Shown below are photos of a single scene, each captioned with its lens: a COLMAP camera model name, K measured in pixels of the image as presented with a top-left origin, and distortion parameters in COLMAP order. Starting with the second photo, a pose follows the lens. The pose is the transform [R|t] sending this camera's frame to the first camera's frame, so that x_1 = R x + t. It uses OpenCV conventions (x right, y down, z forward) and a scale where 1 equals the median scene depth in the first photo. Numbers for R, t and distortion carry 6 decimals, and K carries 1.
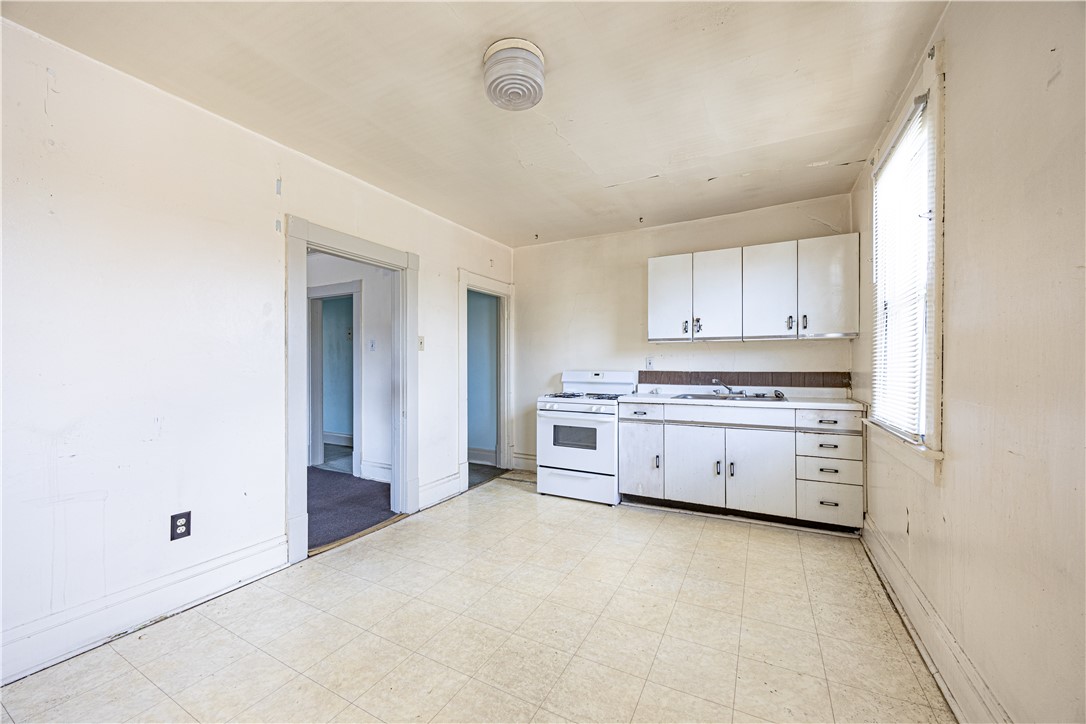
lens RADIAL K [[414.9, 0, 542.5], [0, 414.9, 364.4], [0, 0, 1]] dist [0.000053, 0.000000]
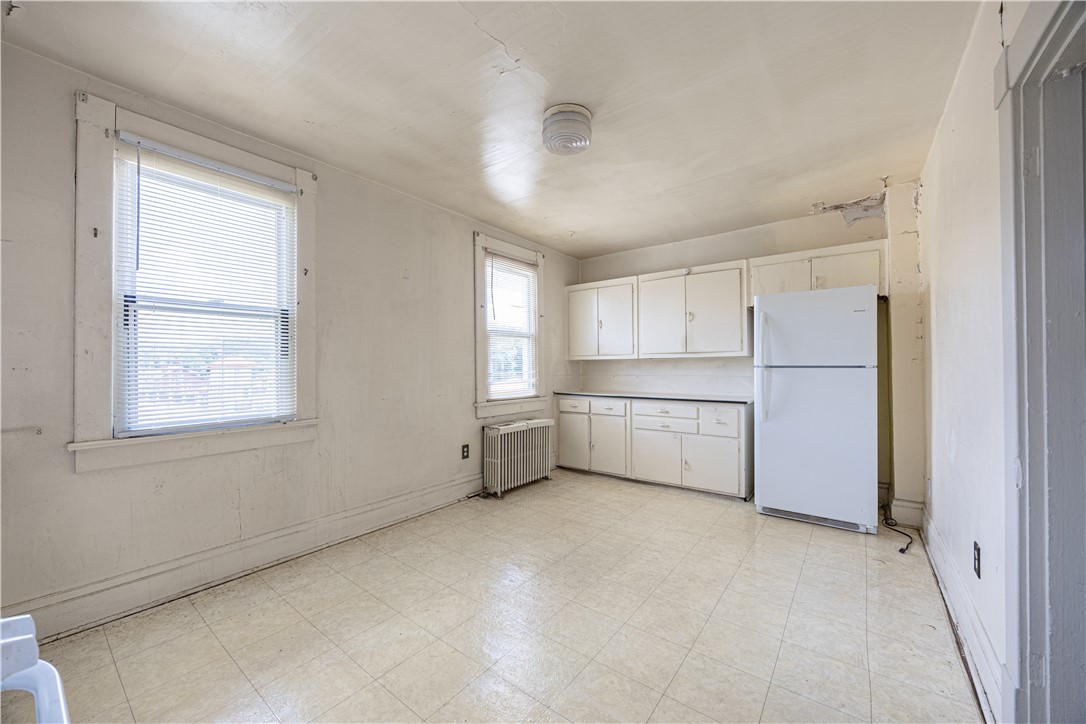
lens RADIAL K [[414.9, 0, 542.3], [0, 414.9, 362.1], [0, 0, 1]] dist [0.000053, 0.000000]
pose [[-0.987017, 0.007883, 0.160425, -0.162975], [0.006944, 0.999955, -0.006413, 0.001848], [-0.160468, -0.005216, -0.987027, 1.932774]]
